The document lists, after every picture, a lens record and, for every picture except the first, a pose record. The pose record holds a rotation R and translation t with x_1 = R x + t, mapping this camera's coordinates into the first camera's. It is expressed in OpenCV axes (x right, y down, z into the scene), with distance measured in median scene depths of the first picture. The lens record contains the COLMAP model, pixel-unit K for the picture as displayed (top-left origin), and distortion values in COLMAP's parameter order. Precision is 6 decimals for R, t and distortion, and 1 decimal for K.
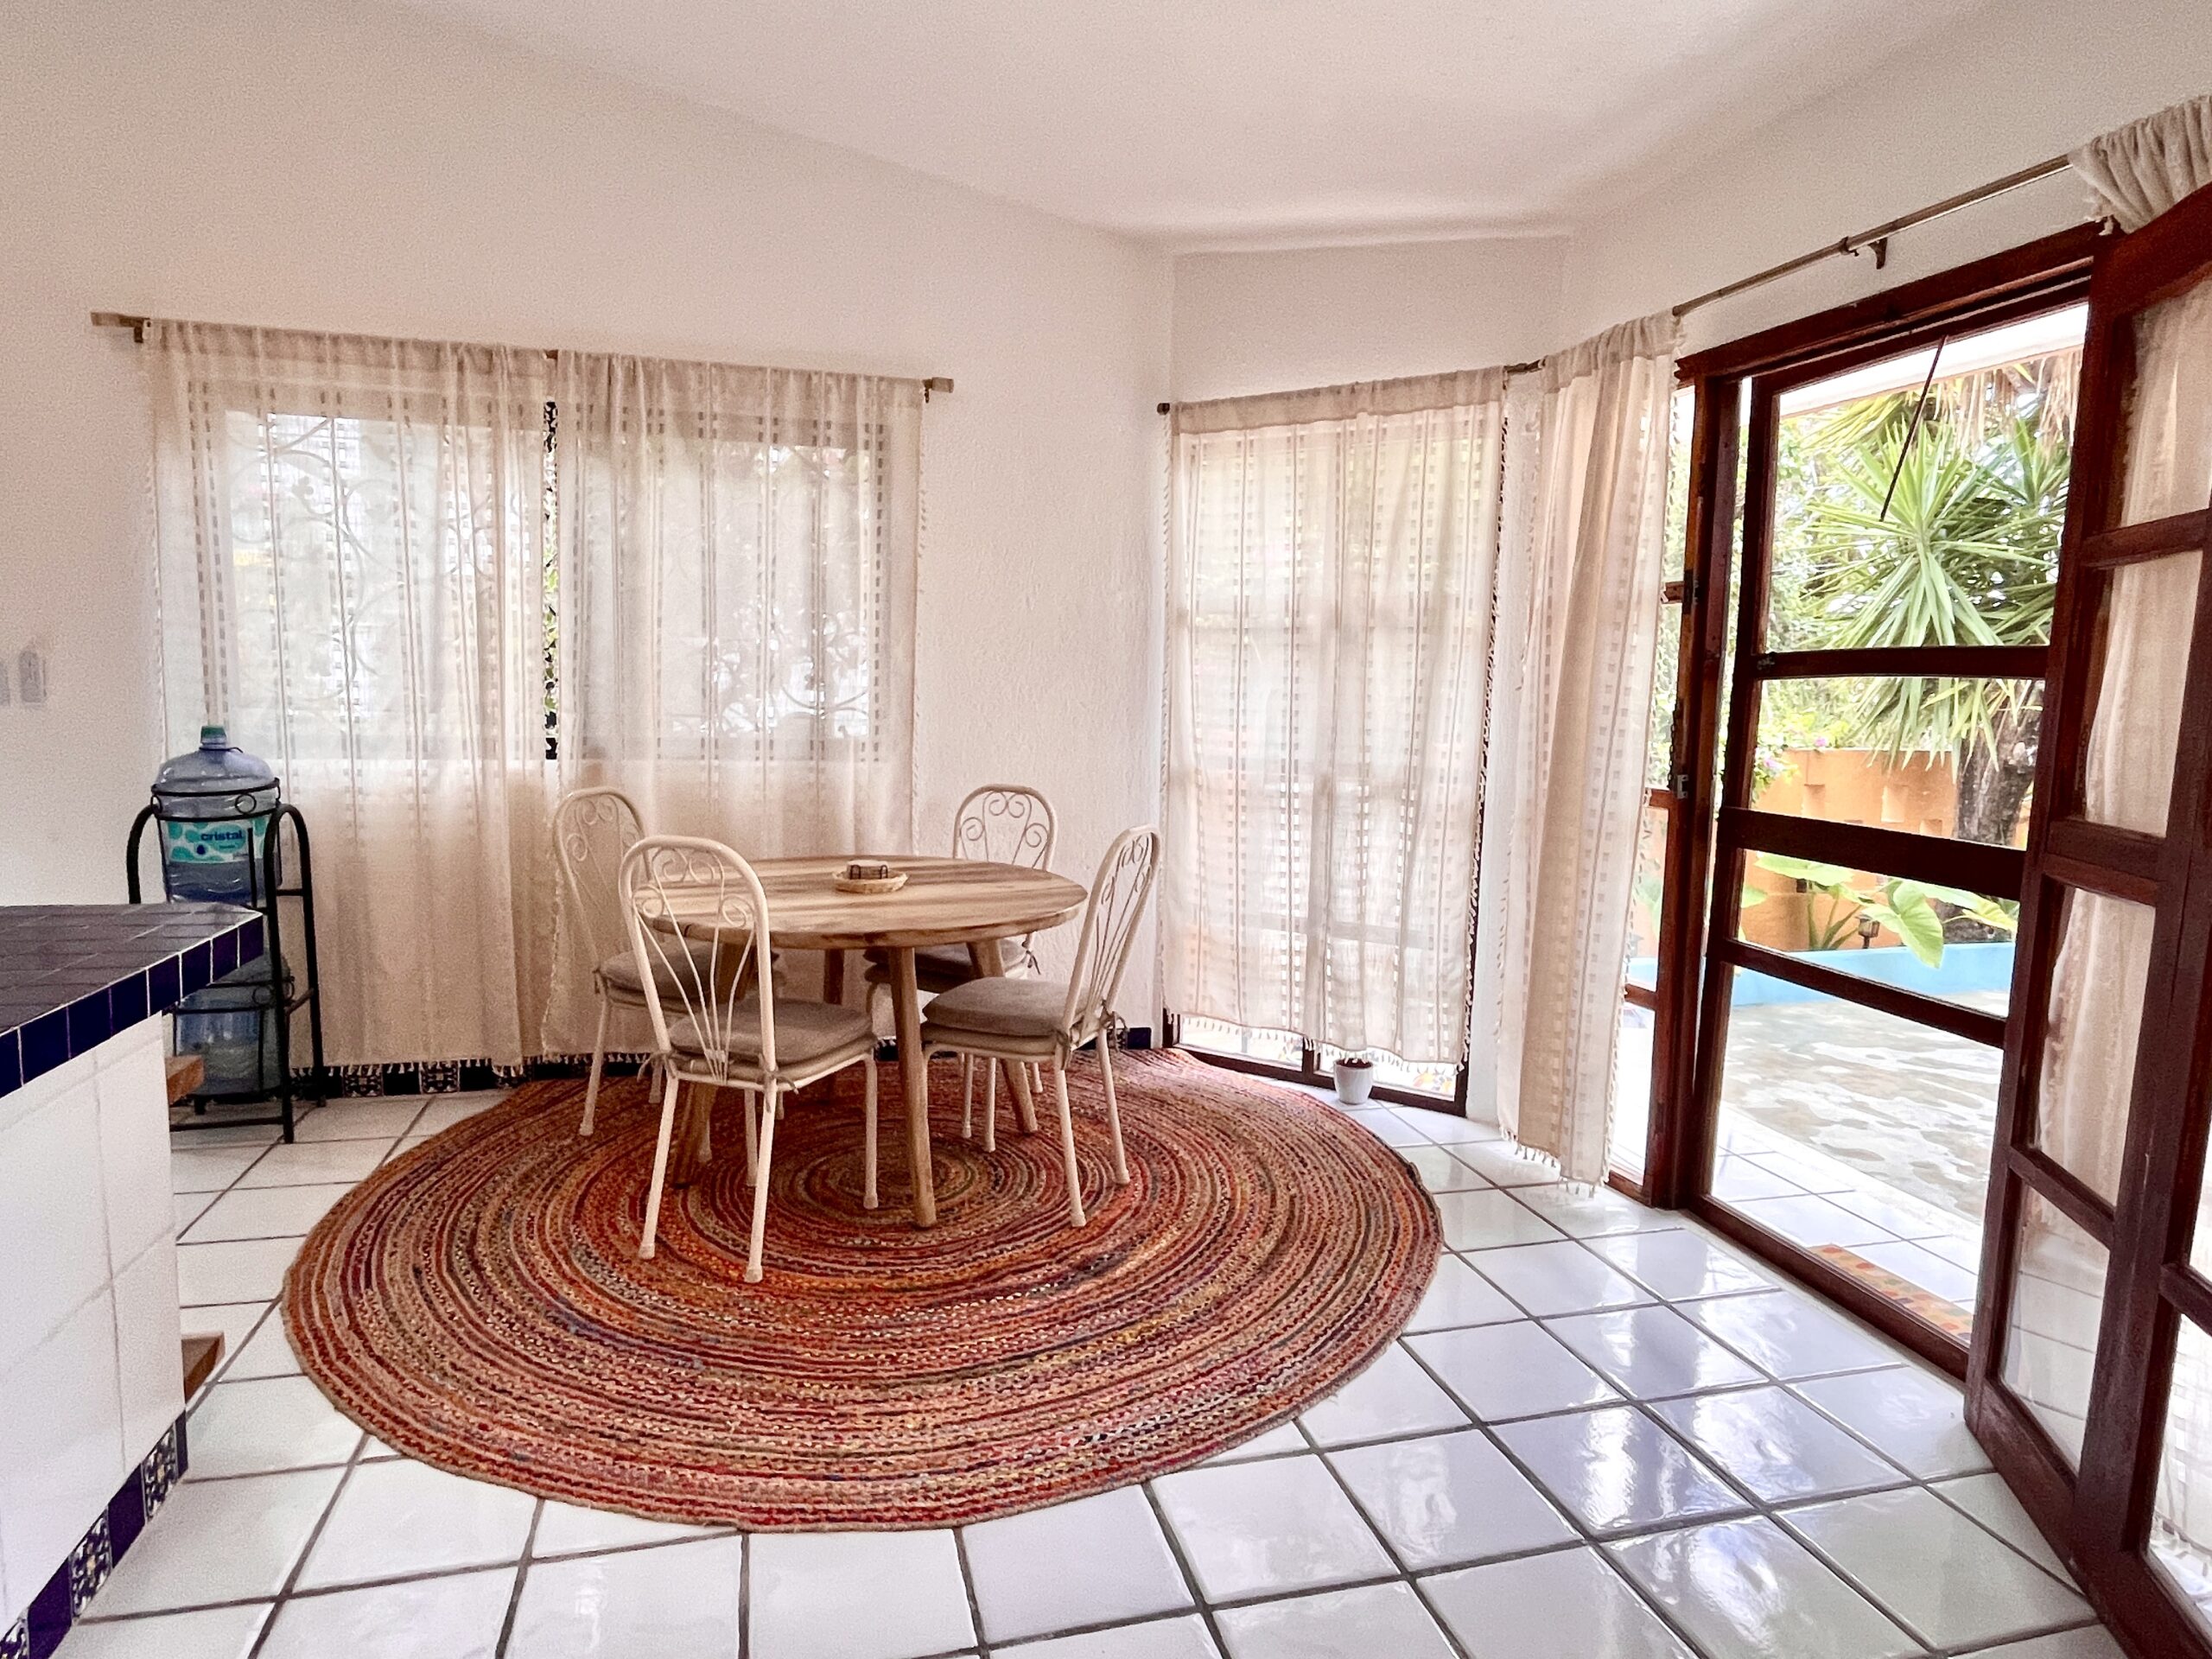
lens RADIAL K [[1268.5, 0, 1095.7], [0, 1268.5, 832.4], [0, 0, 1]] dist [-0.002858, -0.004383]
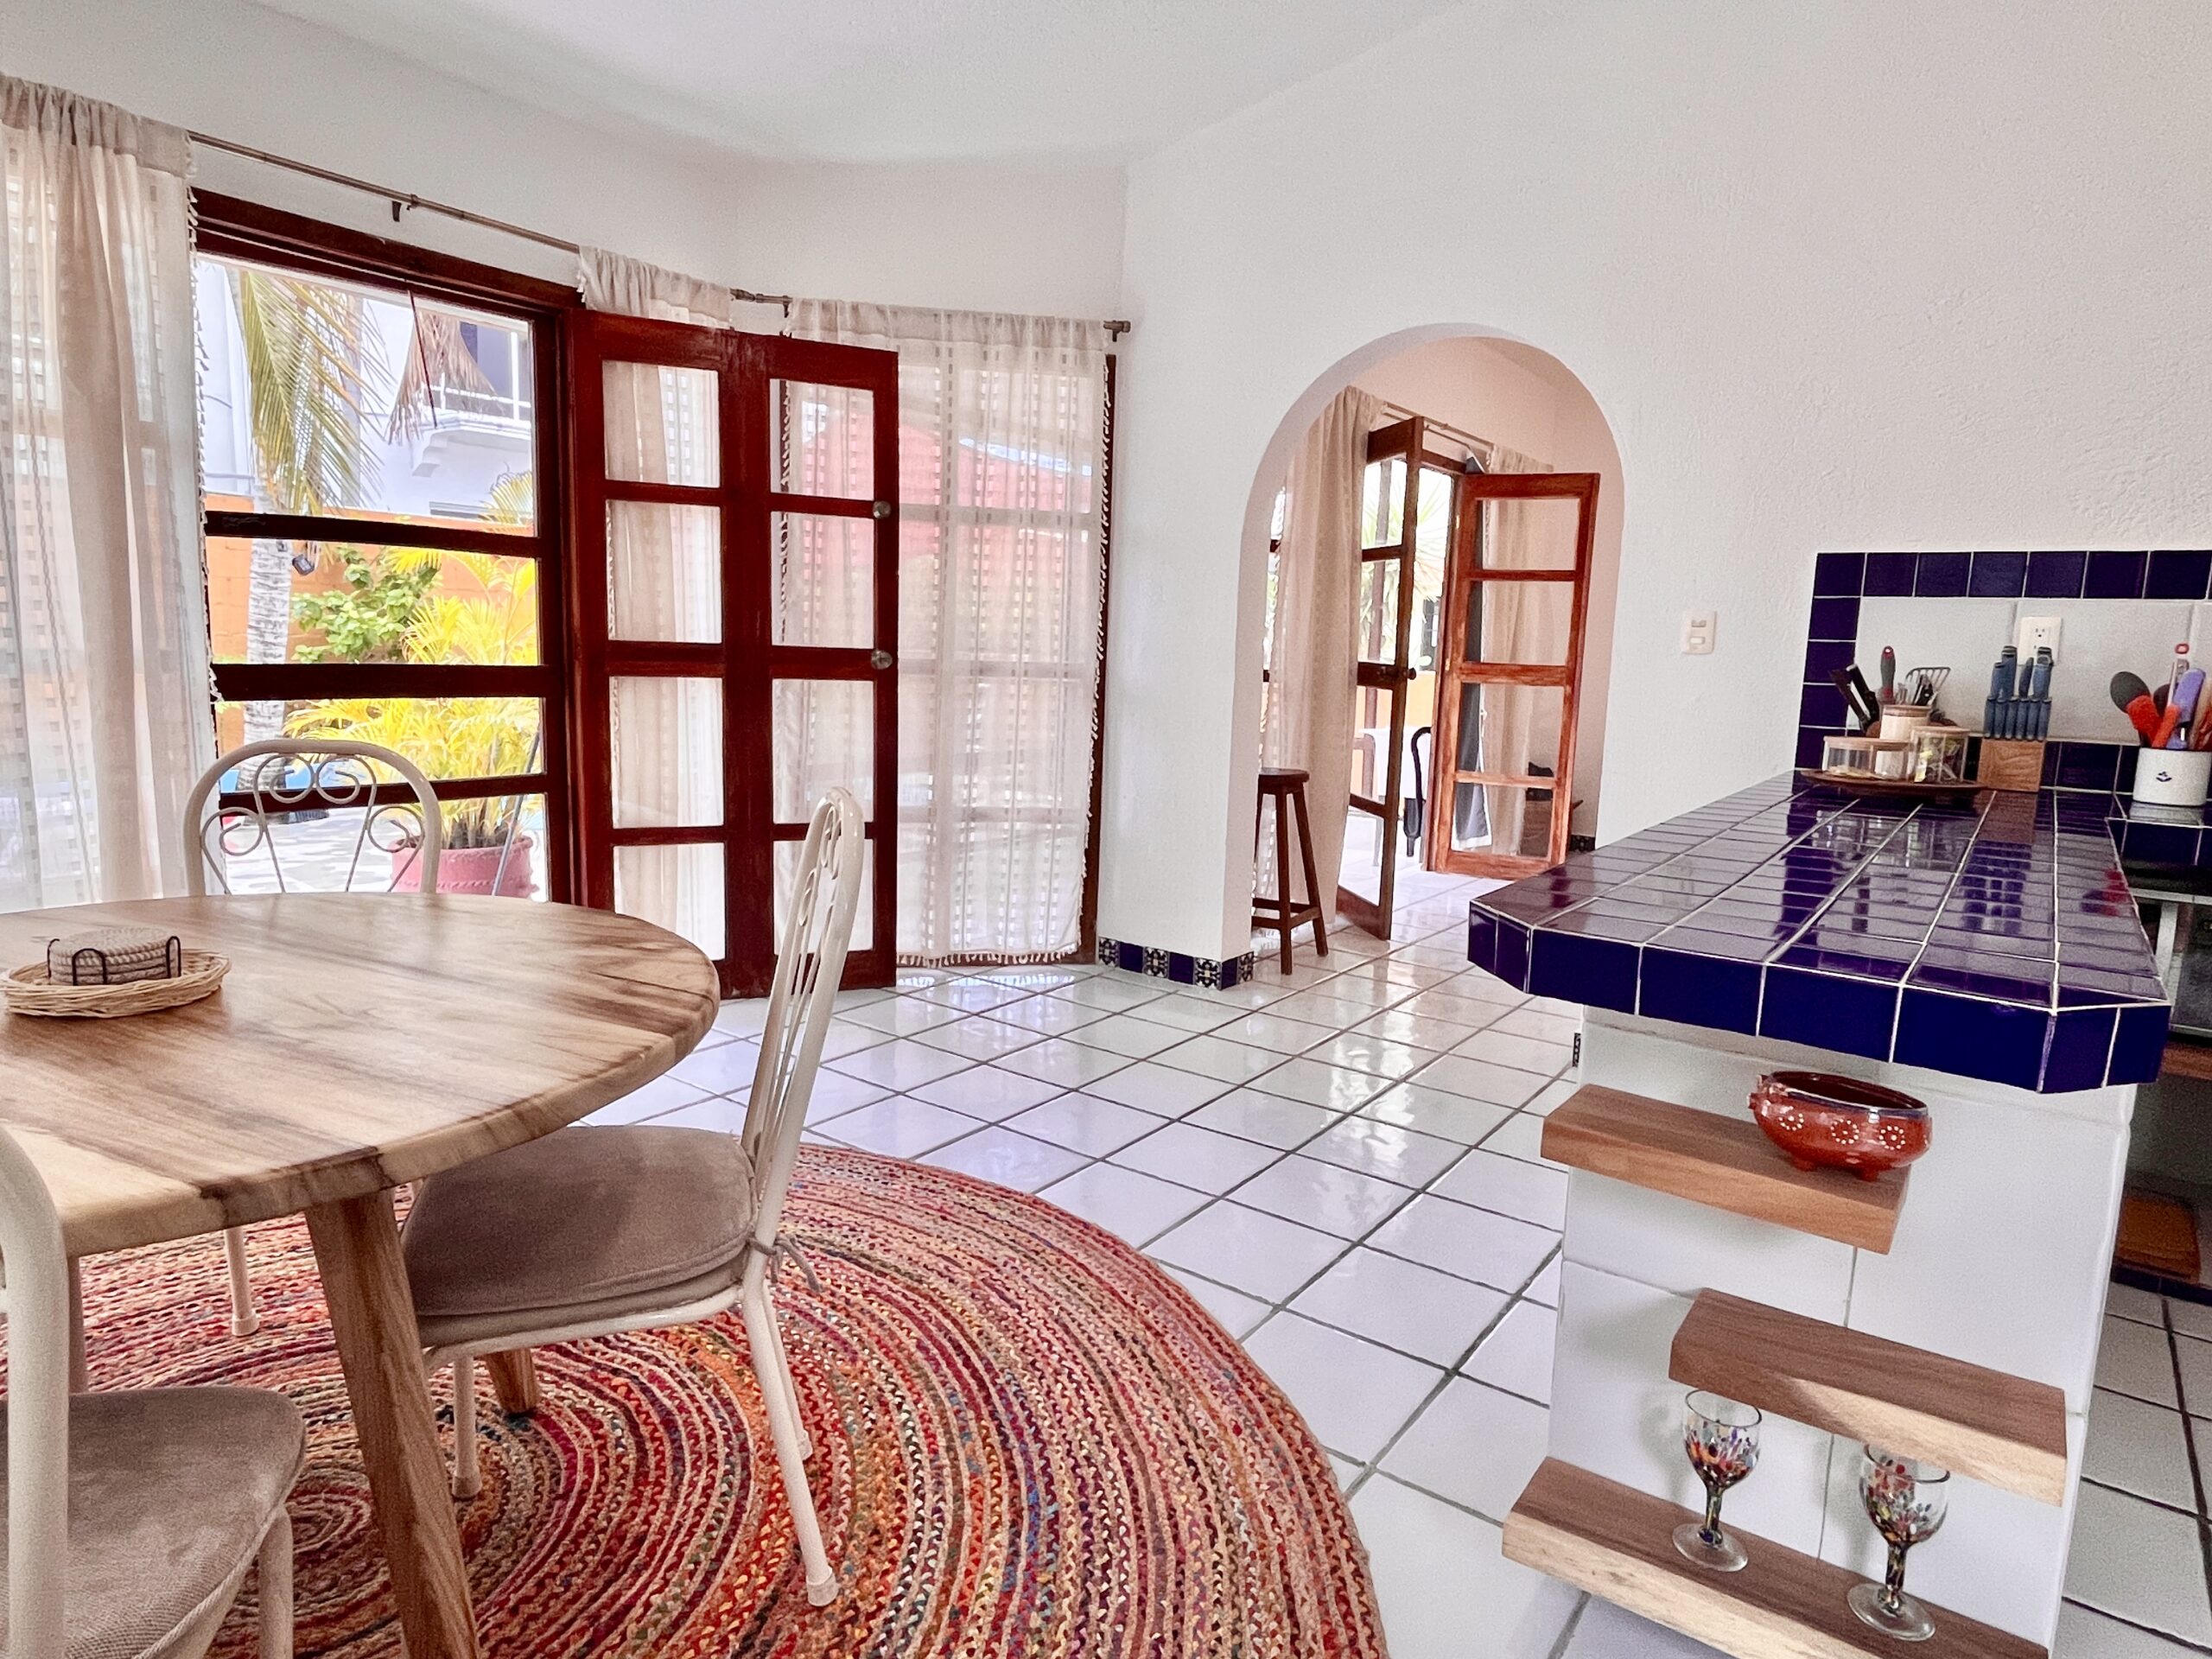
lens RADIAL K [[1268.5, 0, 1095.7], [0, 1268.5, 832.4], [0, 0, 1]] dist [-0.002858, -0.004383]
pose [[-0.625223, -0.156076, 0.764681, -0.609197], [0.047039, 0.970482, 0.236542, -0.079126], [-0.779027, 0.183862, -0.599426, 0.906640]]
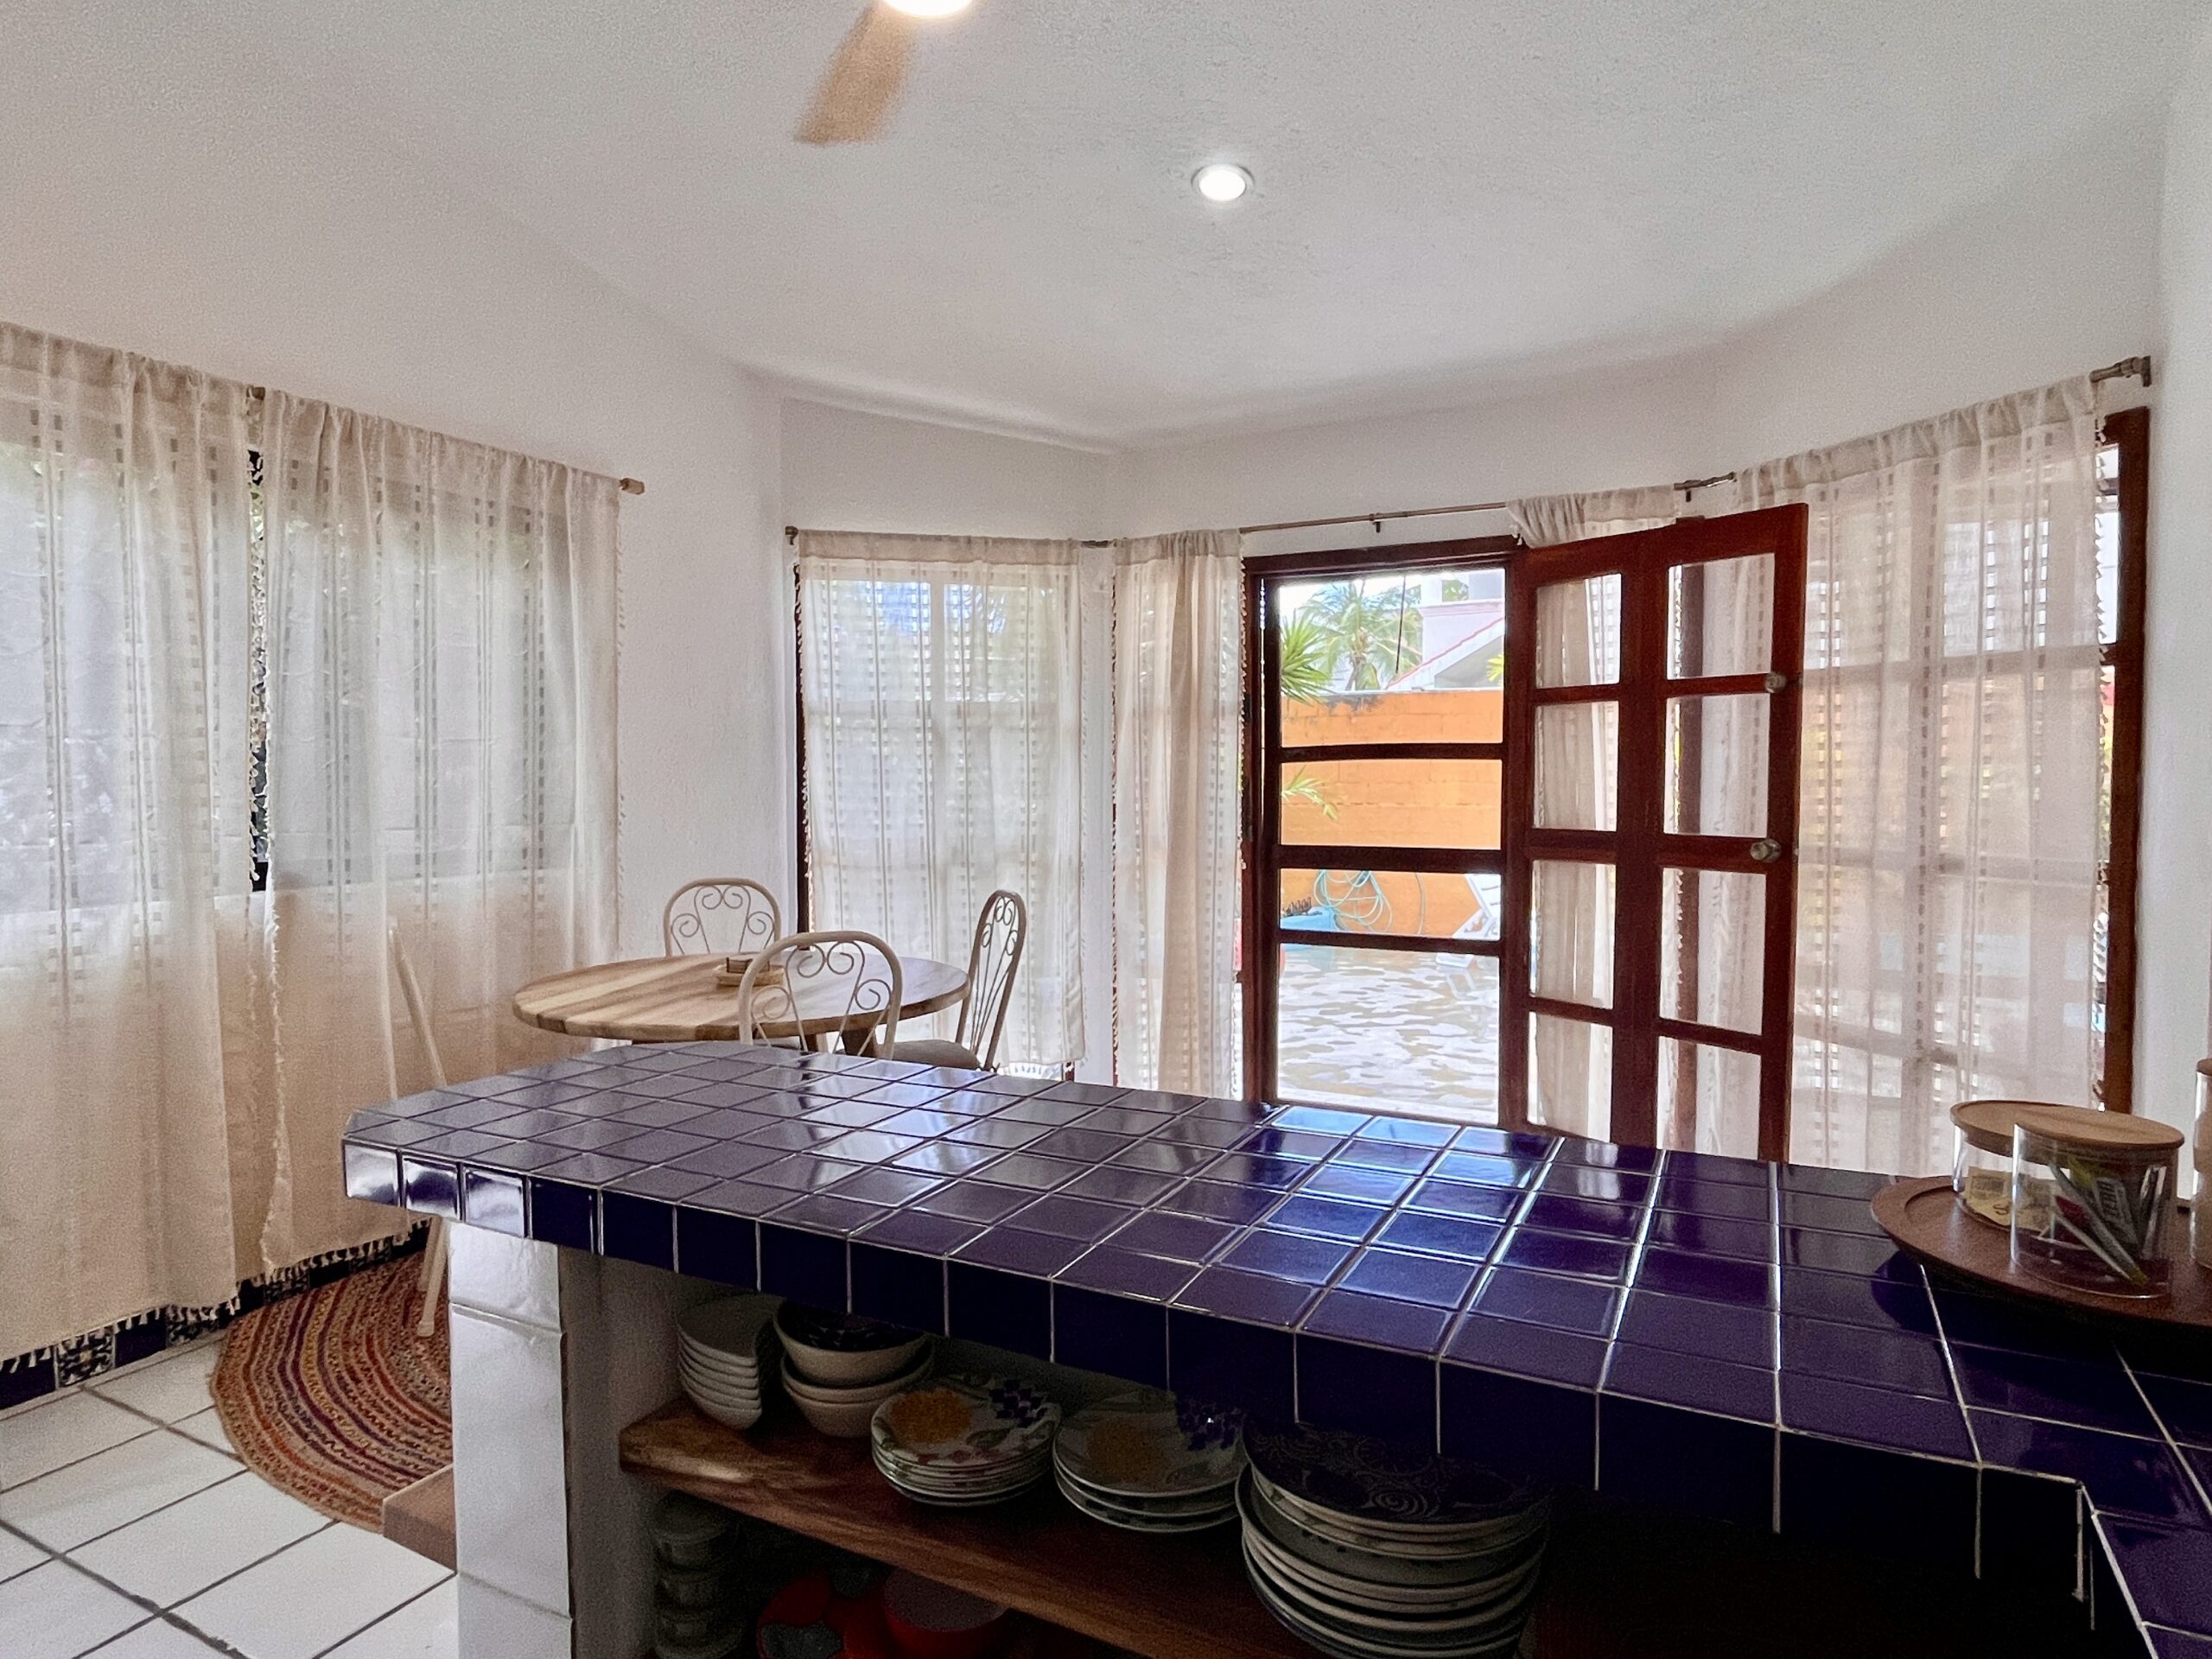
lens RADIAL K [[1268.5, 0, 1095.7], [0, 1268.5, 832.4], [0, 0, 1]] dist [-0.002858, -0.004383]
pose [[0.667827, -0.060081, 0.741888, -0.684372], [0.109384, 0.993837, -0.017979, -0.024601], [-0.736235, 0.093157, 0.670283, 0.090185]]
